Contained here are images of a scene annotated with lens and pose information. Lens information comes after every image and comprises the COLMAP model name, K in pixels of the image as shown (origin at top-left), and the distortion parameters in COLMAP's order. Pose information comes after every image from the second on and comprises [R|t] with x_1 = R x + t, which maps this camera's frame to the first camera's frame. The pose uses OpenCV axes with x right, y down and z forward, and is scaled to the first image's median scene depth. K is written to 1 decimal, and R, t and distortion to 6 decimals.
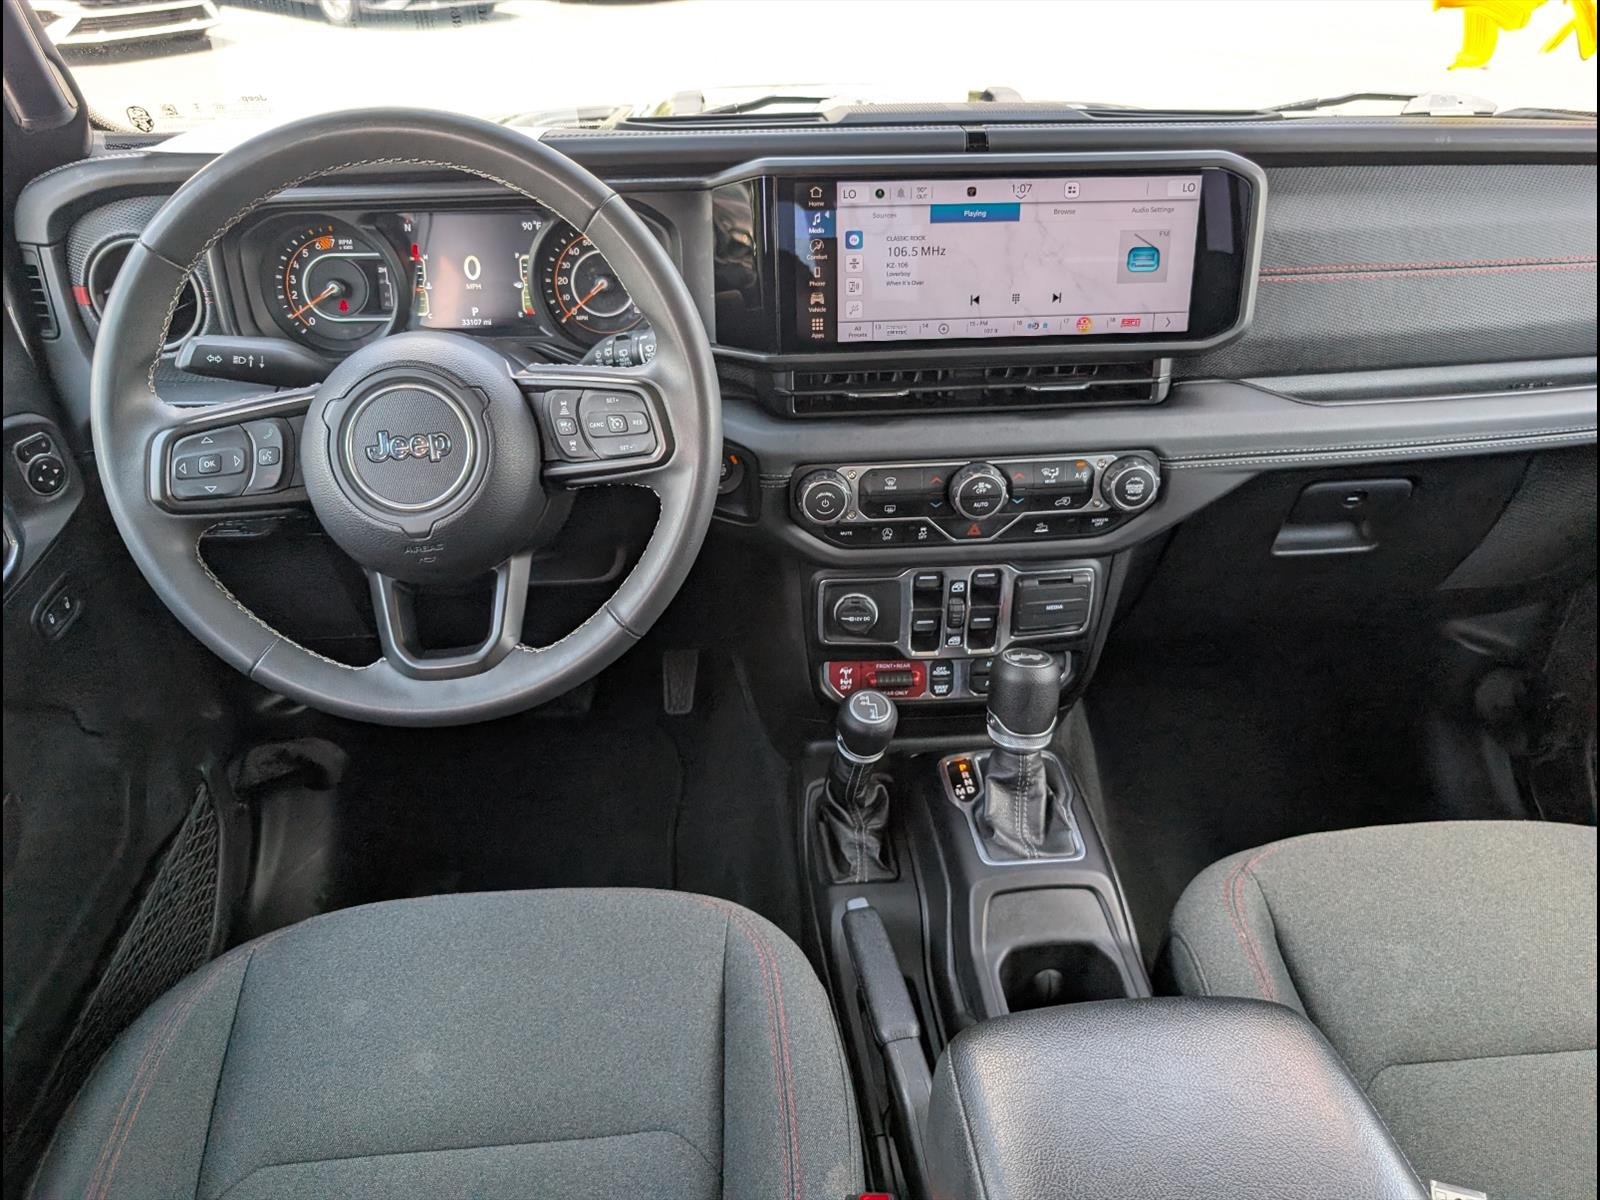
lens RADIAL K [[1175.4, 0, 800.0], [0, 1175.4, 600.0], [0, 0, 1]] dist [0.005334, -0.009034]
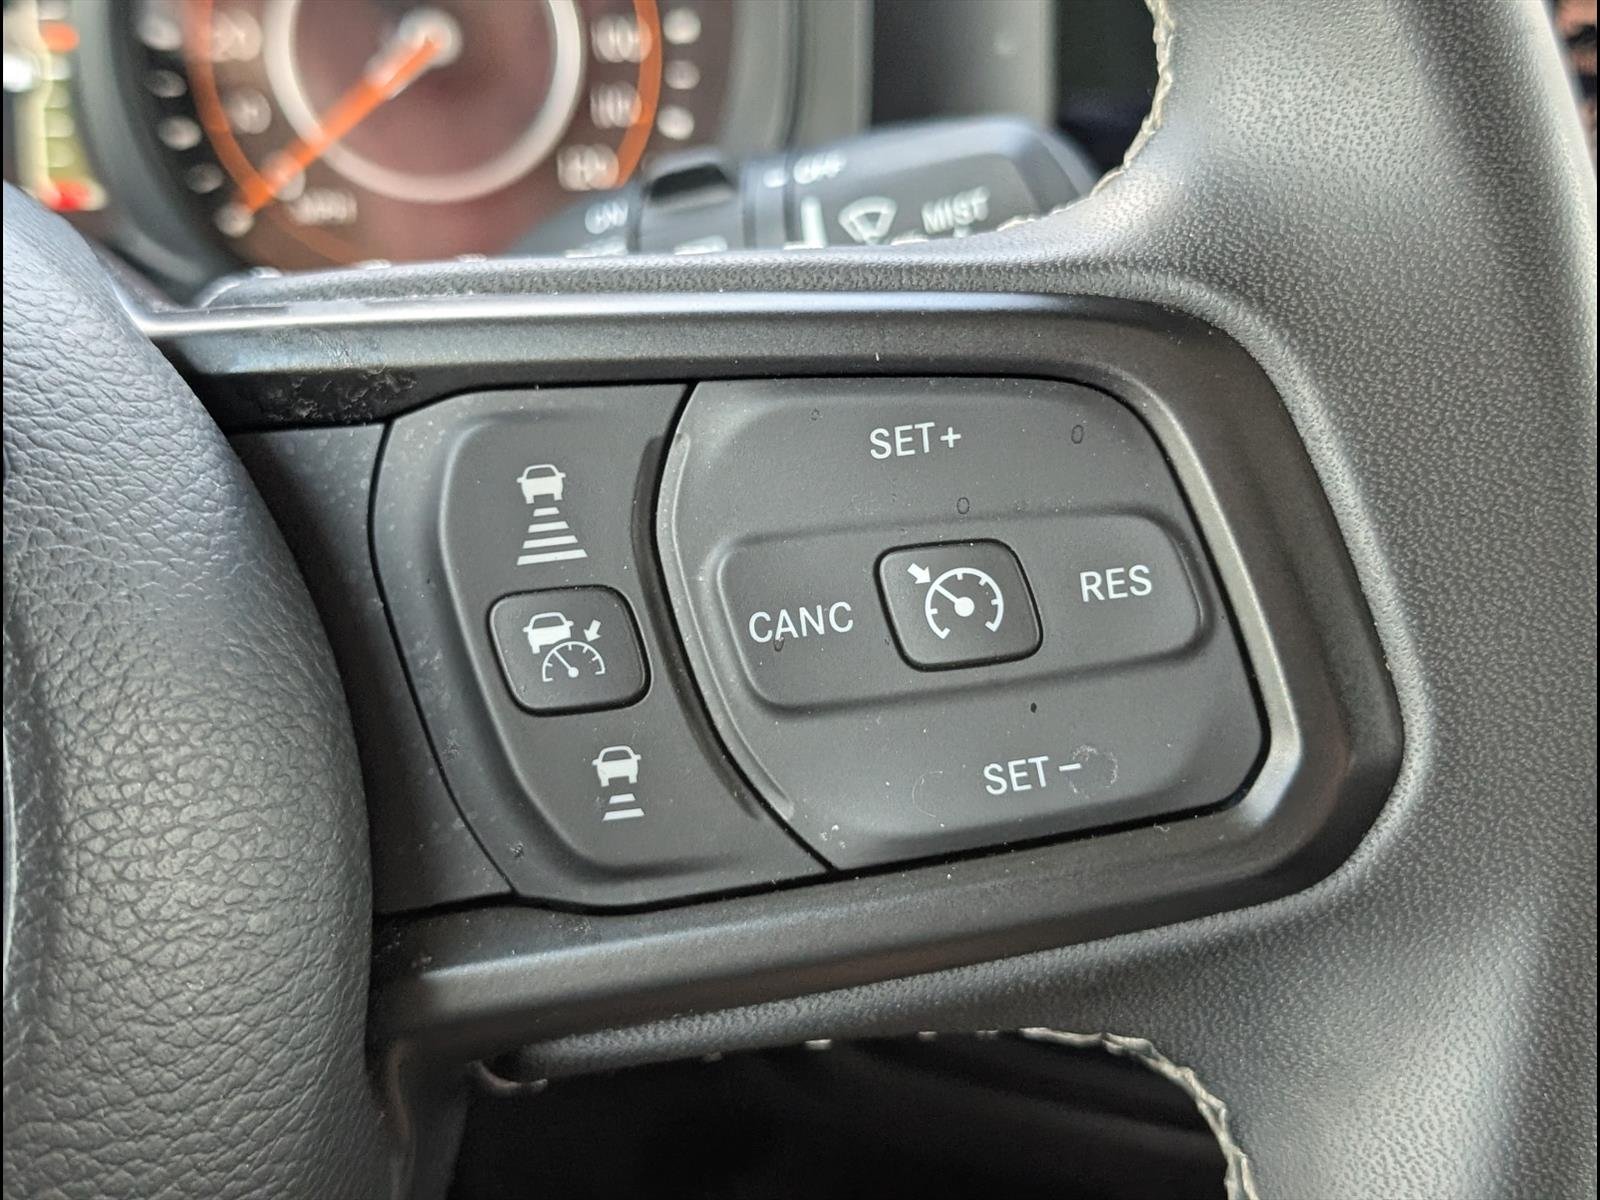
lens RADIAL K [[2403.4, 0, 746.3], [0, 2403.4, 597.4], [0, 0, 1]] dist [0.020606, 0.016833]
pose [[0.988640, -0.045614, 0.143212, -0.191473], [0.074790, 0.975795, -0.205501, -0.083027], [-0.130372, 0.213877, 0.968122, 0.637395]]
